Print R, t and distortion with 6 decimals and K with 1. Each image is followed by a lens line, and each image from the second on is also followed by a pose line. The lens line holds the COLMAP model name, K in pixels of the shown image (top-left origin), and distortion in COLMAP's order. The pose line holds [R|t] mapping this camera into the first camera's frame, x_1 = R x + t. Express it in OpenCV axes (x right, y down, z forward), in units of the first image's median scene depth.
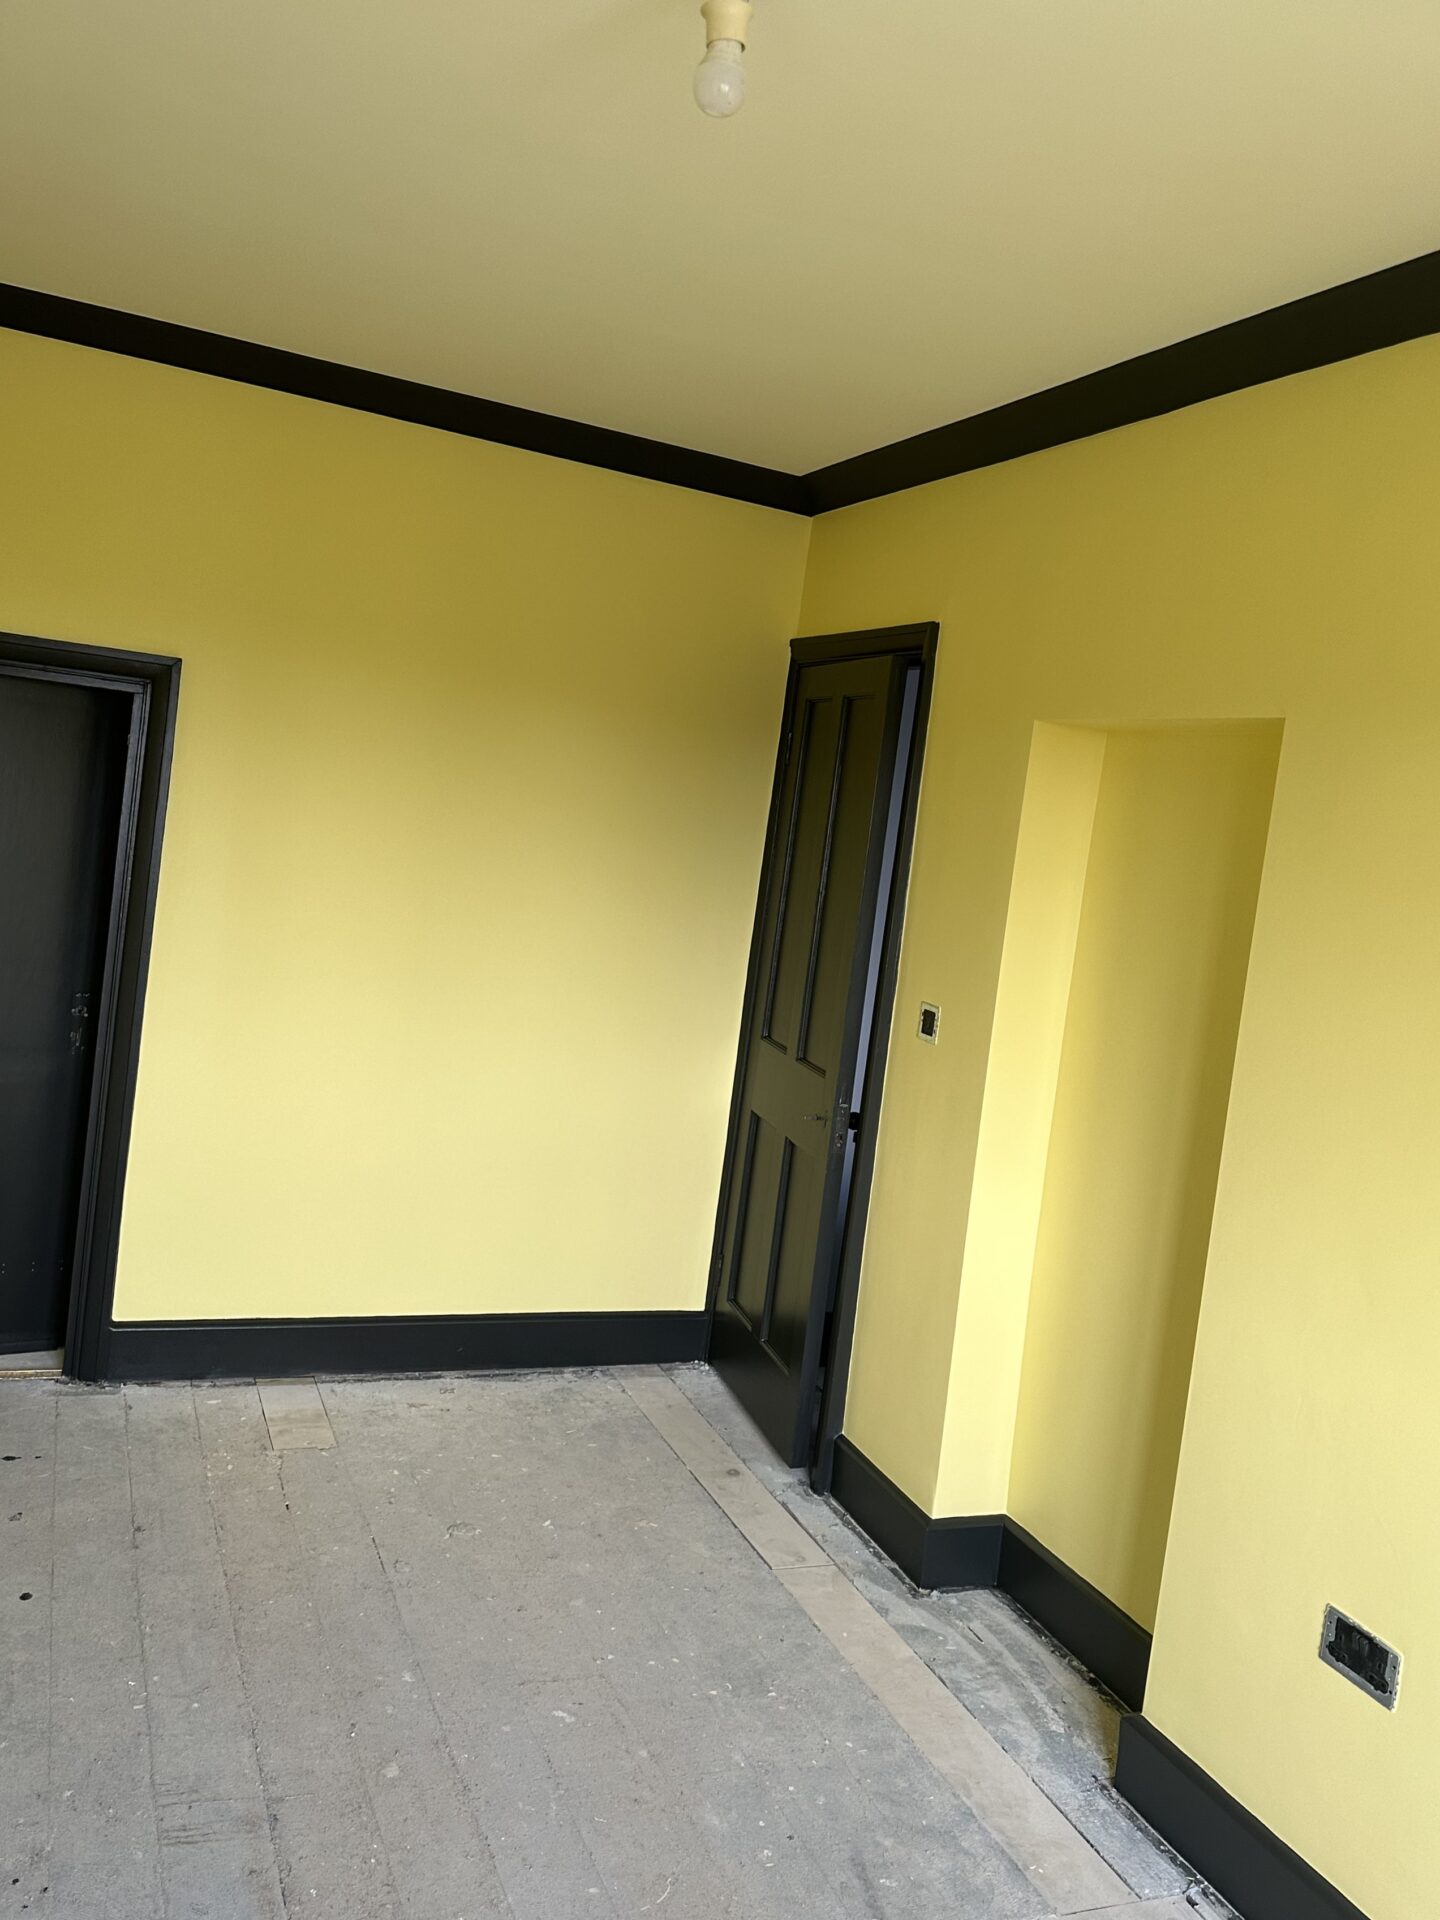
lens RADIAL K [[1630.5, 0, 764.8], [0, 1630.5, 908.0], [0, 0, 1]] dist [0.006740, -0.020503]
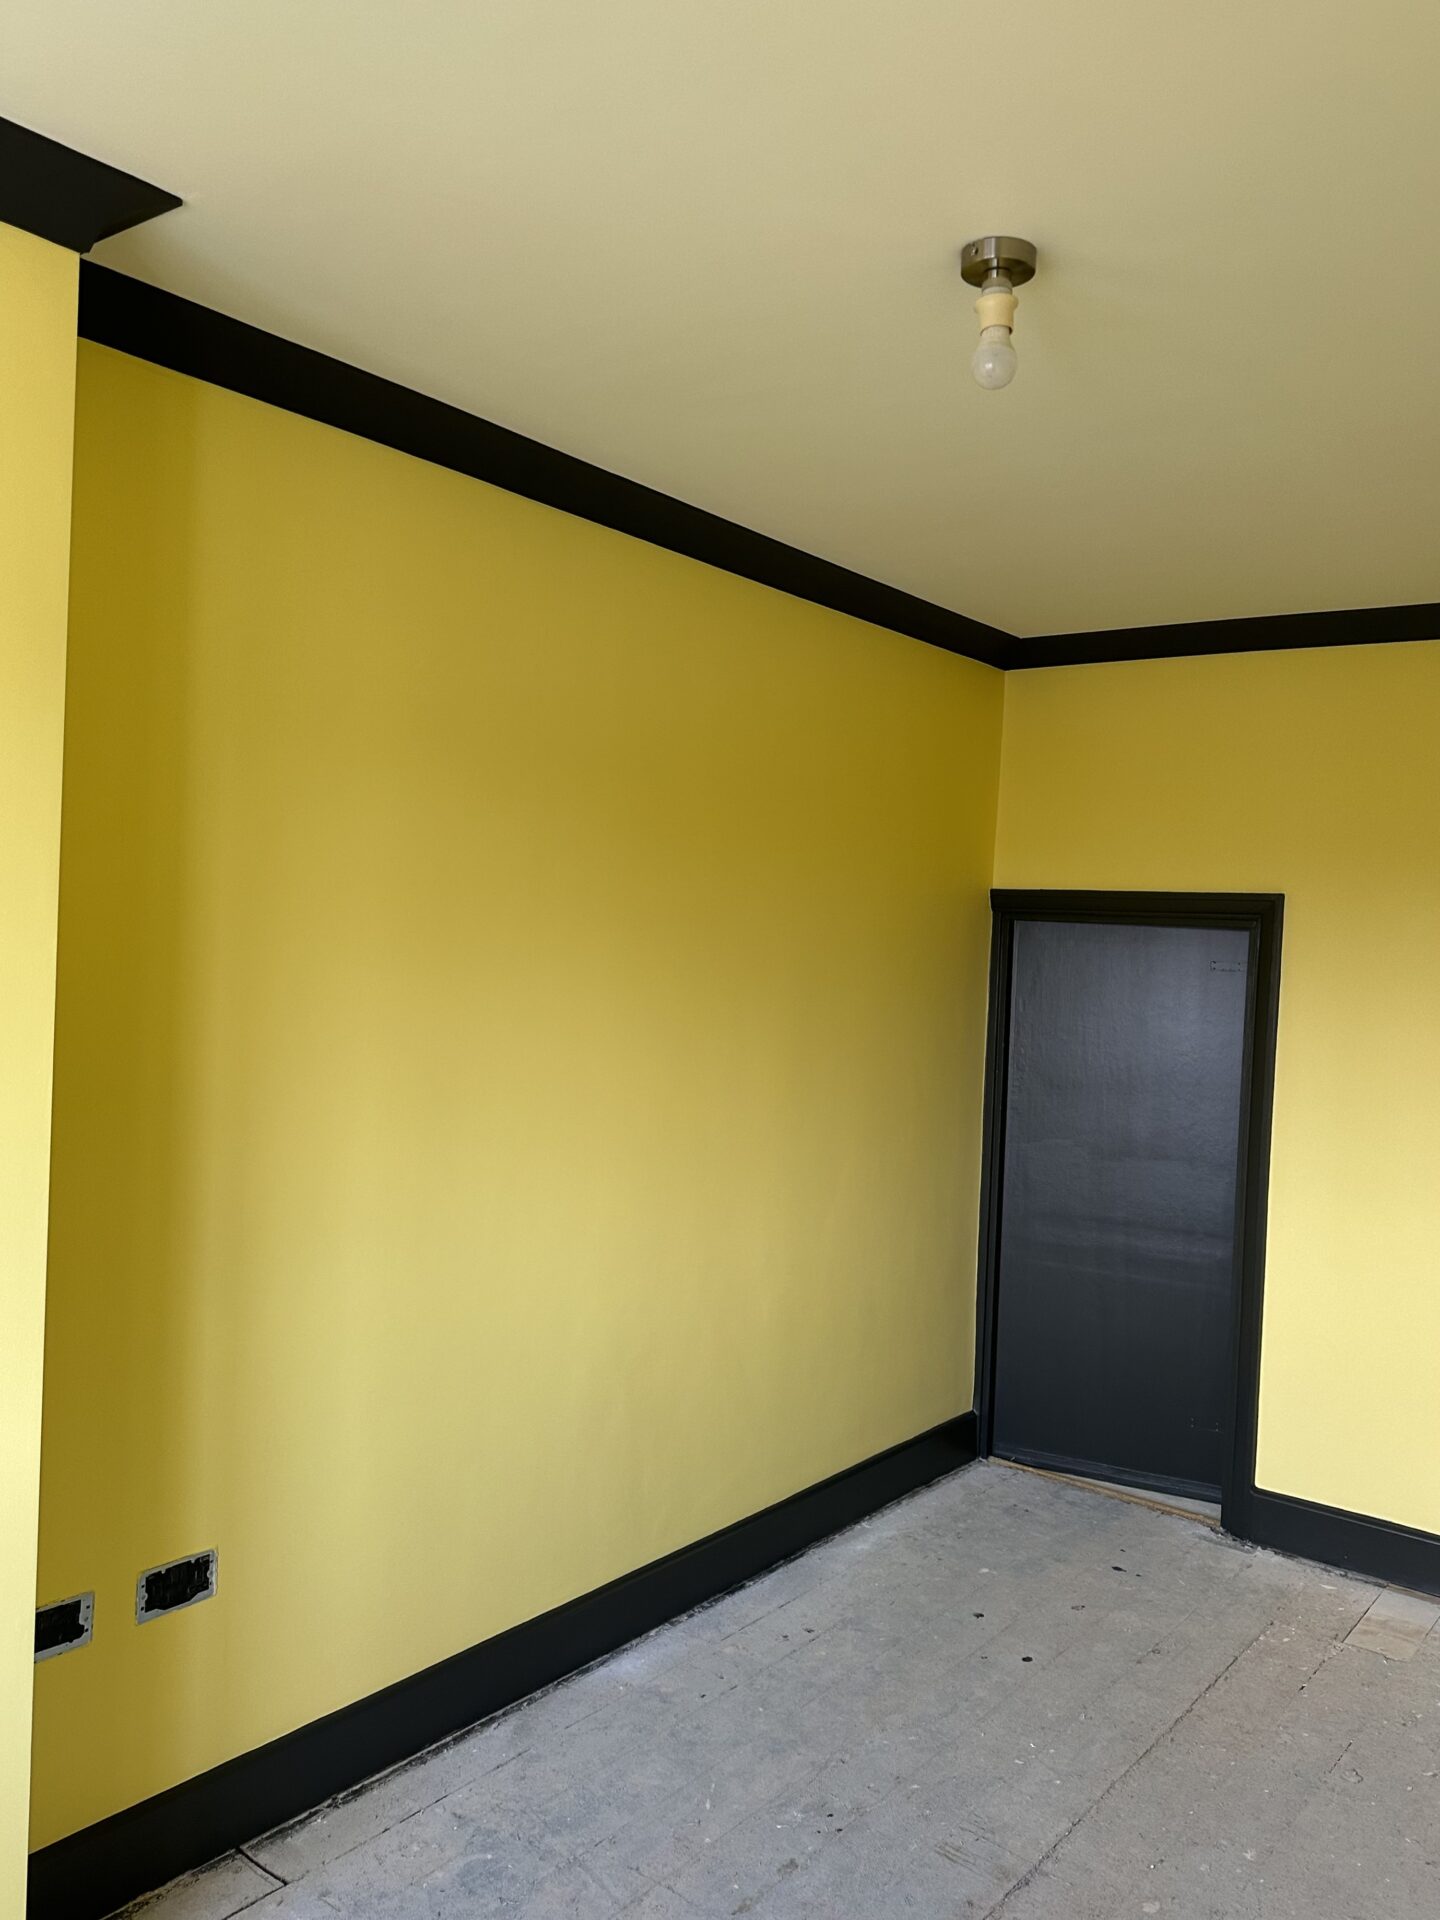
lens RADIAL K [[1508.1, 0, 719.1], [0, 1508.1, 929.0], [0, 0, 1]] dist [0.014229, -0.005915]
pose [[0.483744, -0.099611, -0.869522, 0.362062], [-0.041458, 0.989779, -0.136452, 0.031559], [0.874227, 0.102057, 0.474670, 0.147839]]
